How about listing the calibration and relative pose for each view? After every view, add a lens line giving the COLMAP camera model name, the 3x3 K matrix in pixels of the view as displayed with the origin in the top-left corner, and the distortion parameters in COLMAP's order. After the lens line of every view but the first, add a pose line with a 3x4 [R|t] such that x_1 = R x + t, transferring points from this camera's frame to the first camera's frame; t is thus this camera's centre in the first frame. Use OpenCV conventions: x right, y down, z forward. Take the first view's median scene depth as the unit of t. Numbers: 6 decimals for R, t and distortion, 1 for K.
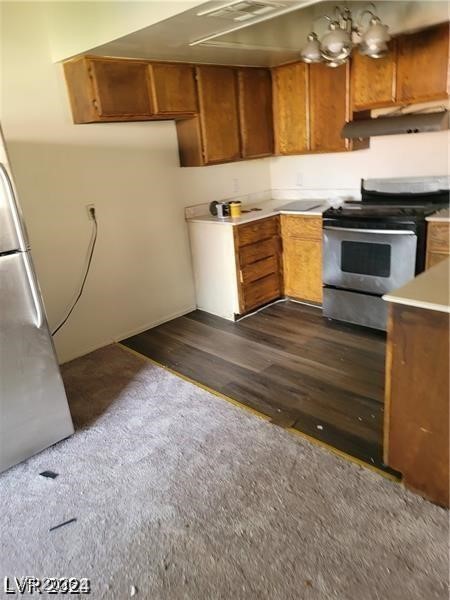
lens RADIAL K [[442.6, 0, 228.4], [0, 442.6, 301.3], [0, 0, 1]] dist [0.062405, -0.055588]
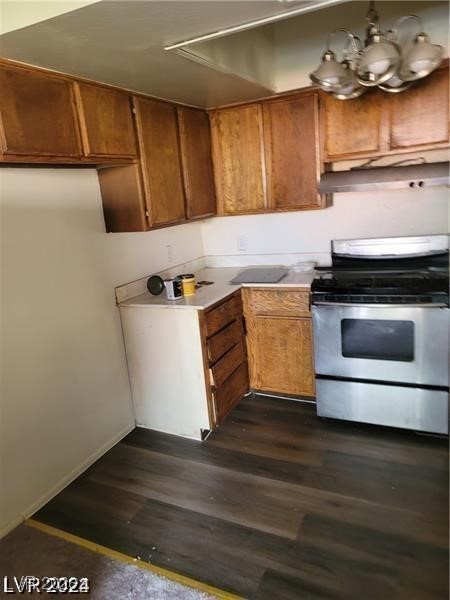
lens RADIAL K [[442.6, 0, 228.4], [0, 442.6, 301.3], [0, 0, 1]] dist [0.062405, -0.055588]
pose [[0.942430, -0.079300, 0.324865, -0.165186], [0.120245, 0.986859, -0.107938, -0.095924], [-0.312036, 0.140788, 0.939581, 0.295607]]
